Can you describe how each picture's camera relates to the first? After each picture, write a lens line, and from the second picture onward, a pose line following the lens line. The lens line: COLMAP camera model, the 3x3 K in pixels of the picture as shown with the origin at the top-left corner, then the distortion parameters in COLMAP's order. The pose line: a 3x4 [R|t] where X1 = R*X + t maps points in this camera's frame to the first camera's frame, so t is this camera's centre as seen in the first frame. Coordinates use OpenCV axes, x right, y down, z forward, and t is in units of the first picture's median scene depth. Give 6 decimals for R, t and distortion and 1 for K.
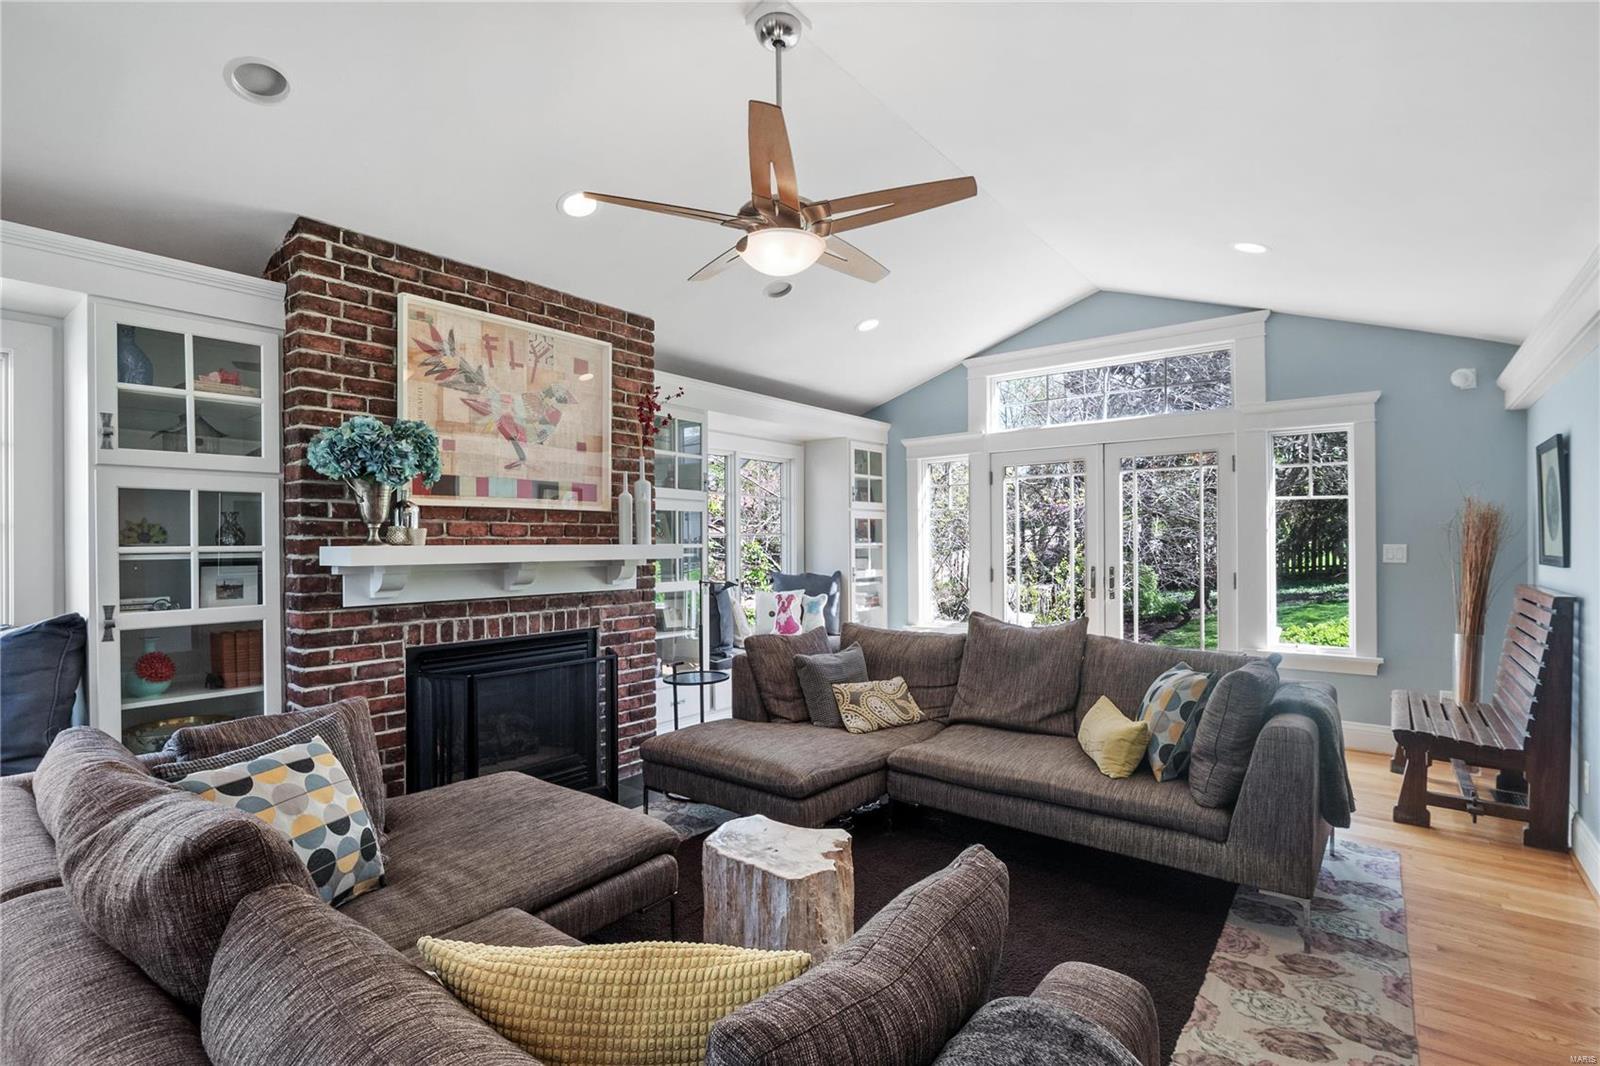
lens RADIAL K [[772.3, 0, 803.4], [0, 772.3, 533.2], [0, 0, 1]] dist [-0.002033, -0.003060]
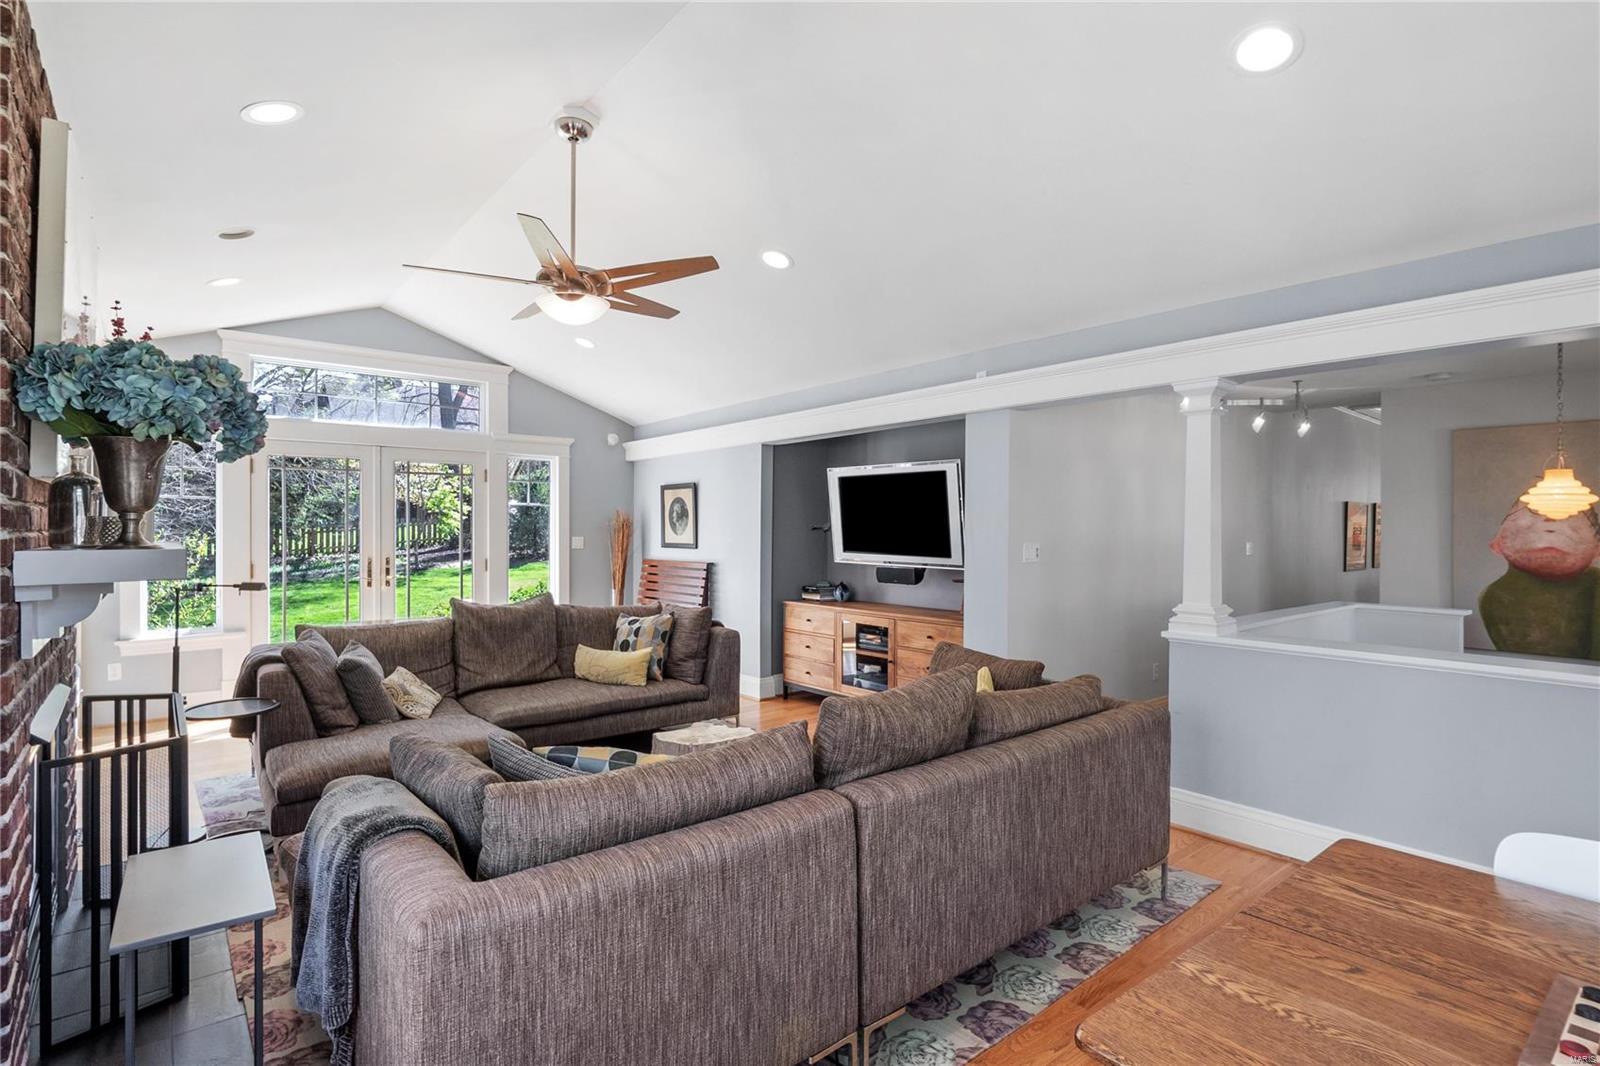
lens RADIAL K [[772.3, 0, 797.5], [0, 772.3, 529.0], [0, 0, 1]] dist [-0.002033, -0.003060]
pose [[0.206742, 0.004532, 0.978385, -1.637350], [-0.015281, 0.999882, -0.001403, -0.015338], [-0.978276, -0.014661, 0.206787, 0.535317]]
